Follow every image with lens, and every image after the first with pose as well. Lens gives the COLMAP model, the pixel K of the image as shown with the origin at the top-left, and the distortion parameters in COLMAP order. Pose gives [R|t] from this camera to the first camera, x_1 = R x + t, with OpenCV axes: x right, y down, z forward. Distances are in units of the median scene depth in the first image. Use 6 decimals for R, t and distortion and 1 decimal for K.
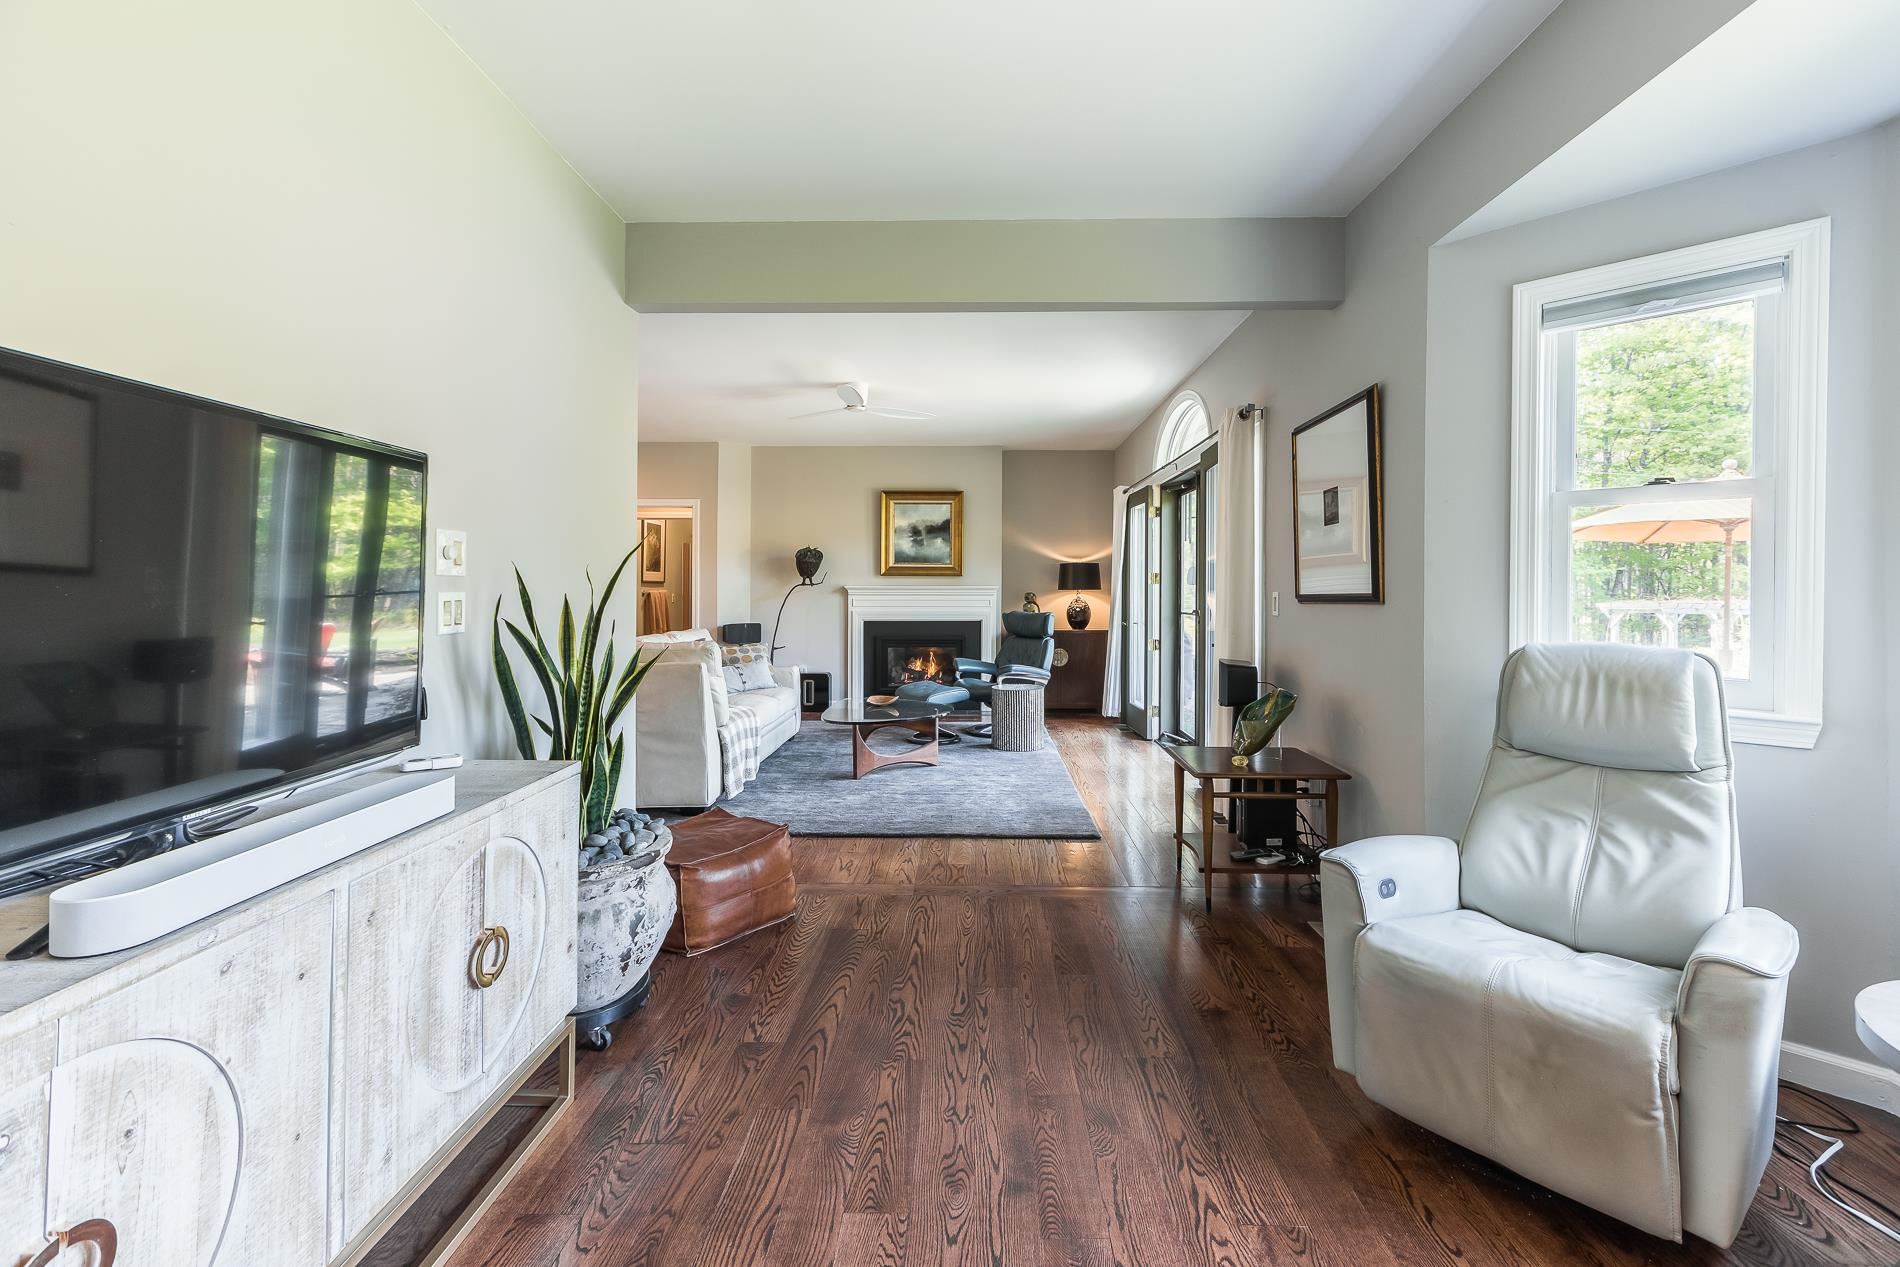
lens RADIAL K [[867.1, 0, 958.4], [0, 867.1, 591.6], [0, 0, 1]] dist [0.000549, 0.000010]
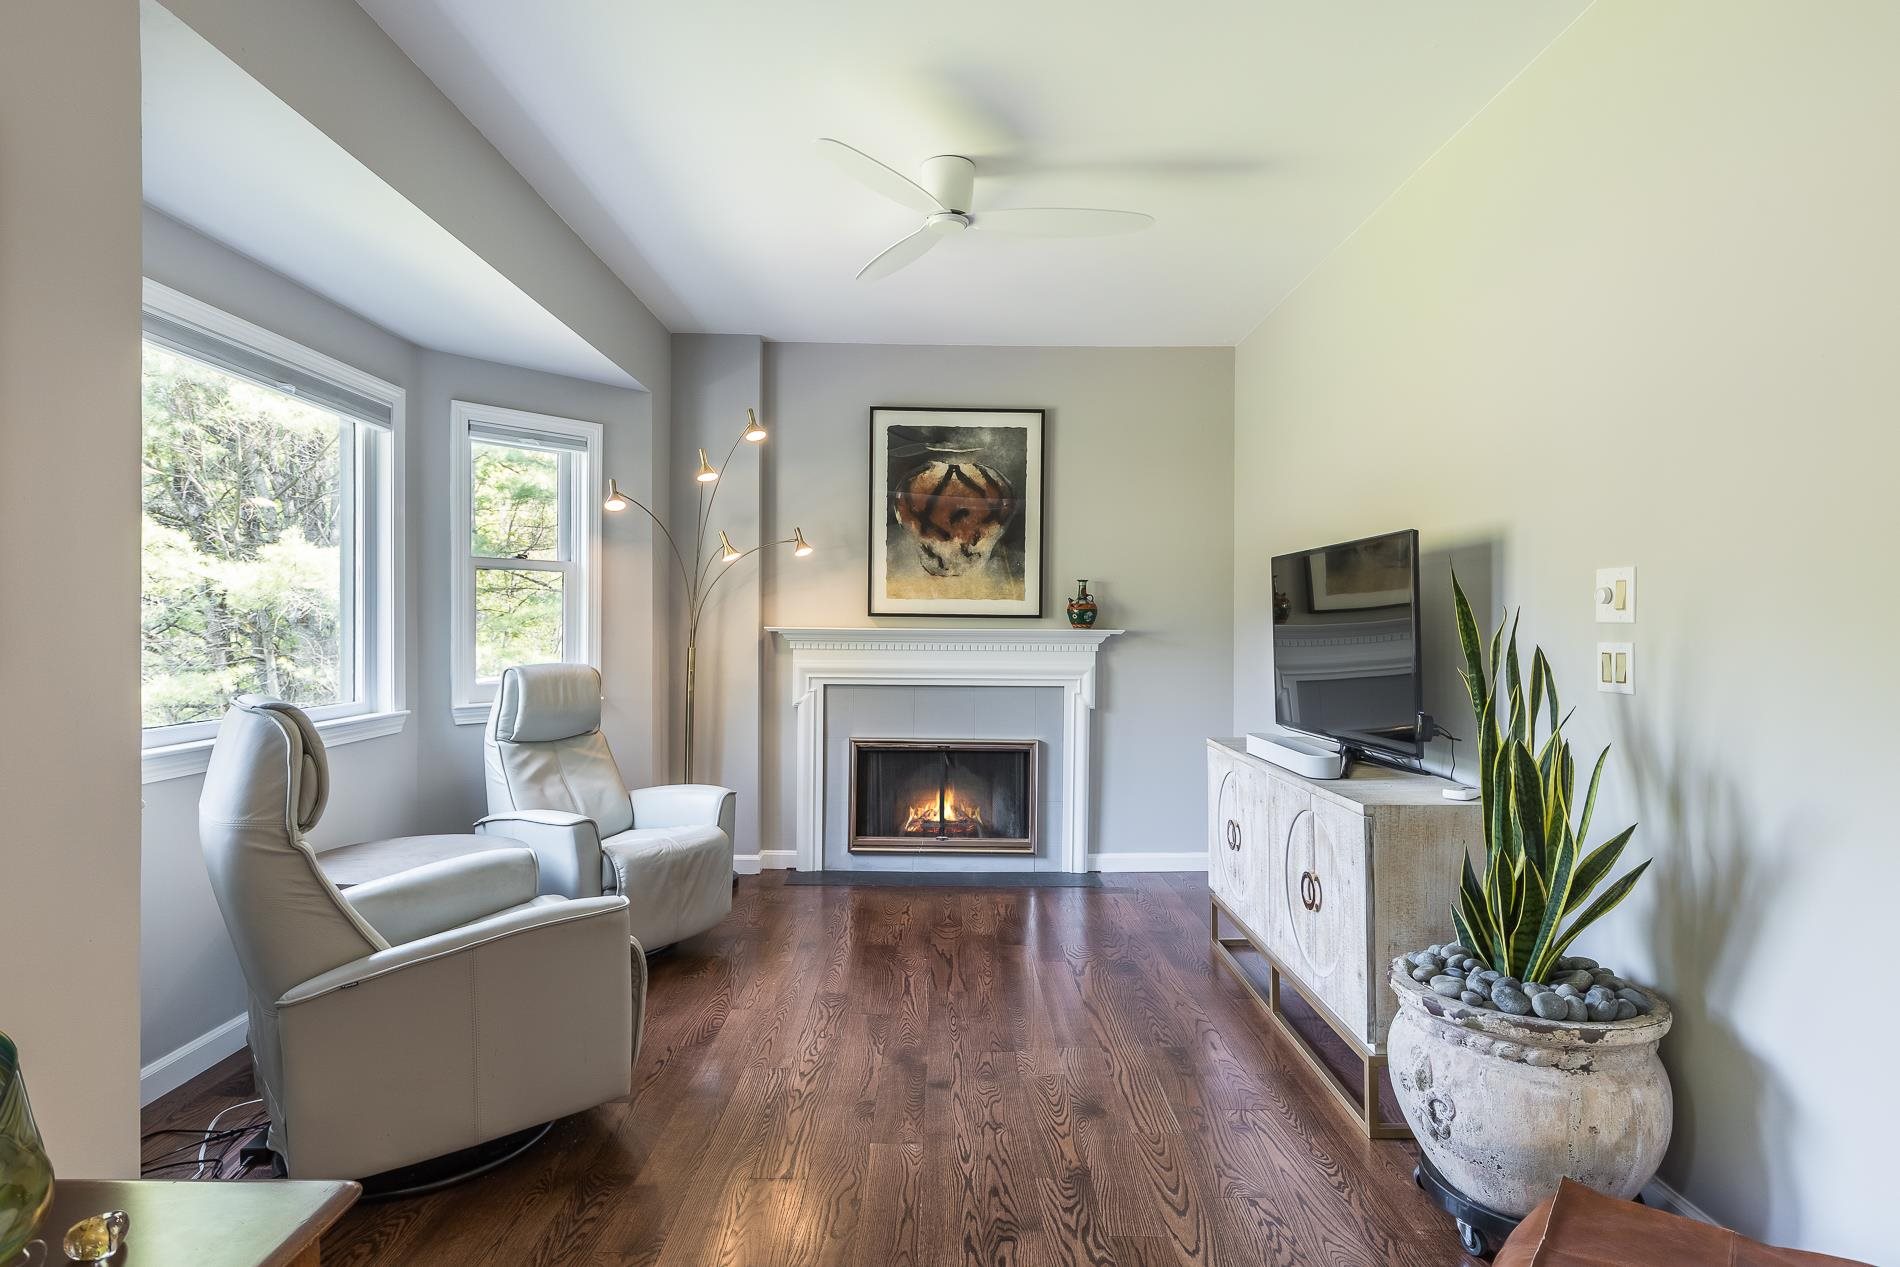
lens RADIAL K [[1037.3, 0, 950.0], [0, 1037.3, 633.5], [0, 0, 1]] dist [0.000094, 0.000005]
pose [[-0.999689, -0.006354, -0.024102, 0.074101], [-0.006559, 0.999943, 0.008445, -0.012321], [0.024047, 0.008601, -0.999674, 1.981699]]
